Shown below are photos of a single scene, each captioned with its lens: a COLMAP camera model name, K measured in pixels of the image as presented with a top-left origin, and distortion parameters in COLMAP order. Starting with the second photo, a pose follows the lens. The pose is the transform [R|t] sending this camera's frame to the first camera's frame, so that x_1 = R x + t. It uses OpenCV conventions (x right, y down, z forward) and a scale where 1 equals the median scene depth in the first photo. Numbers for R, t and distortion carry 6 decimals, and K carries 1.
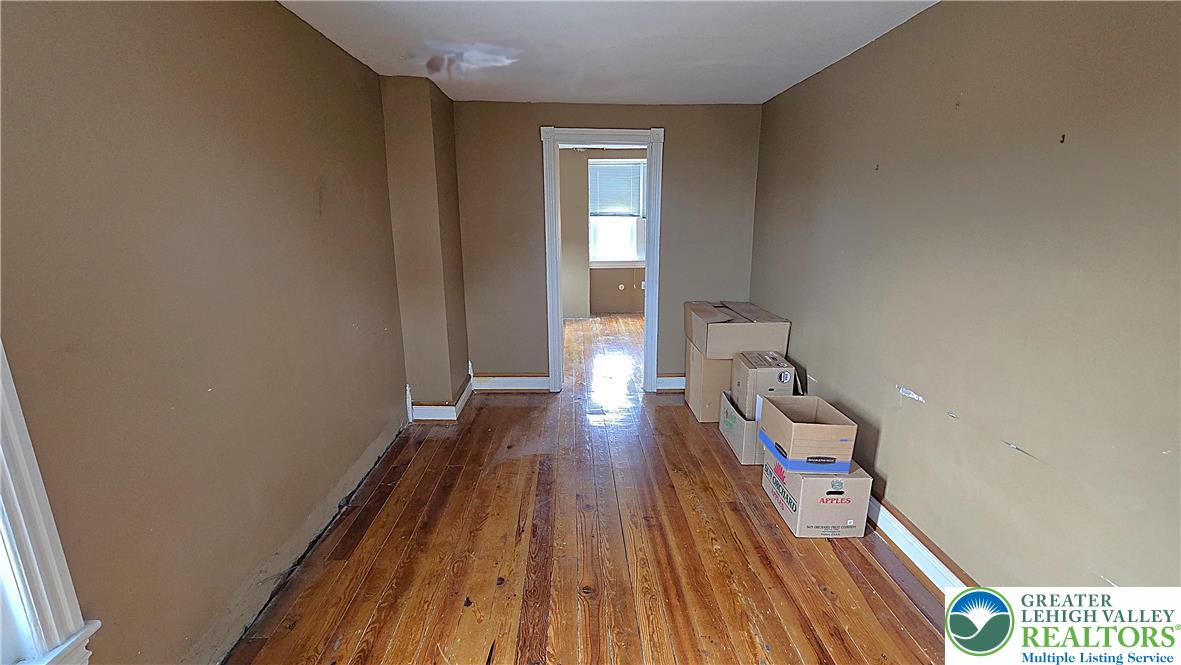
lens RADIAL K [[482.6, 0, 593.6], [0, 482.6, 328.9], [0, 0, 1]] dist [-0.000556, -0.000011]
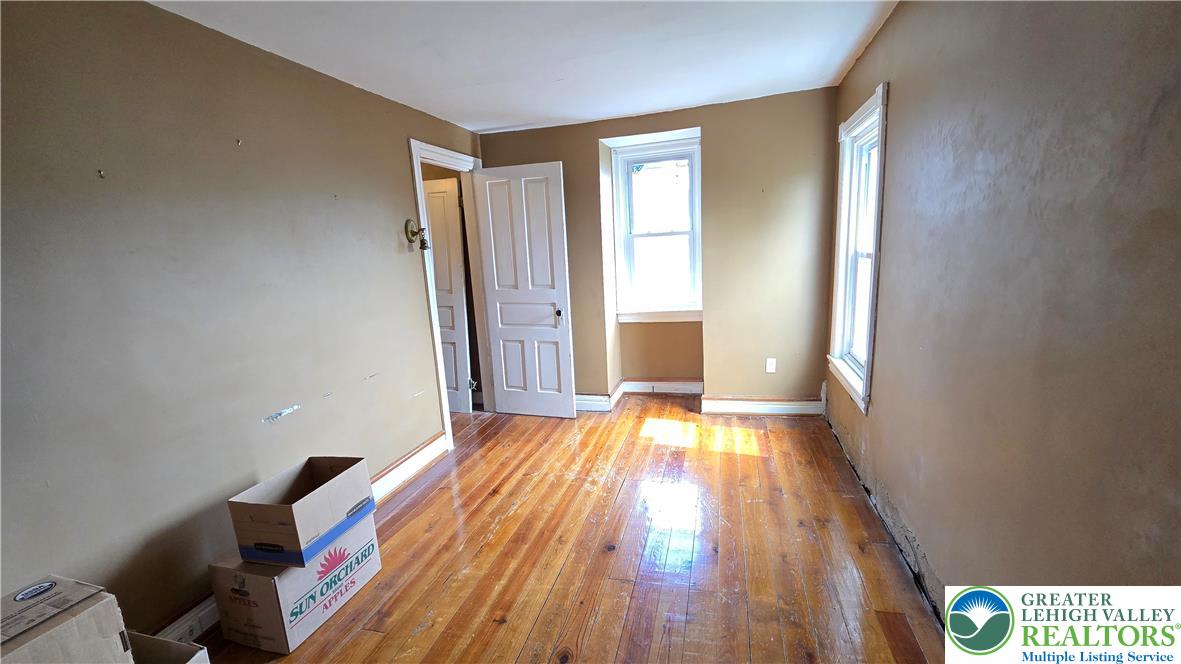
lens RADIAL K [[485.1, 0, 594.8], [0, 485.1, 335.4], [0, 0, 1]] dist [-0.001792, -0.000042]
pose [[-0.950019, -0.004245, 0.312162, -0.311216], [0.123571, 0.913131, 0.388487, -0.347400], [-0.286694, 0.407644, -0.866968, 1.676361]]
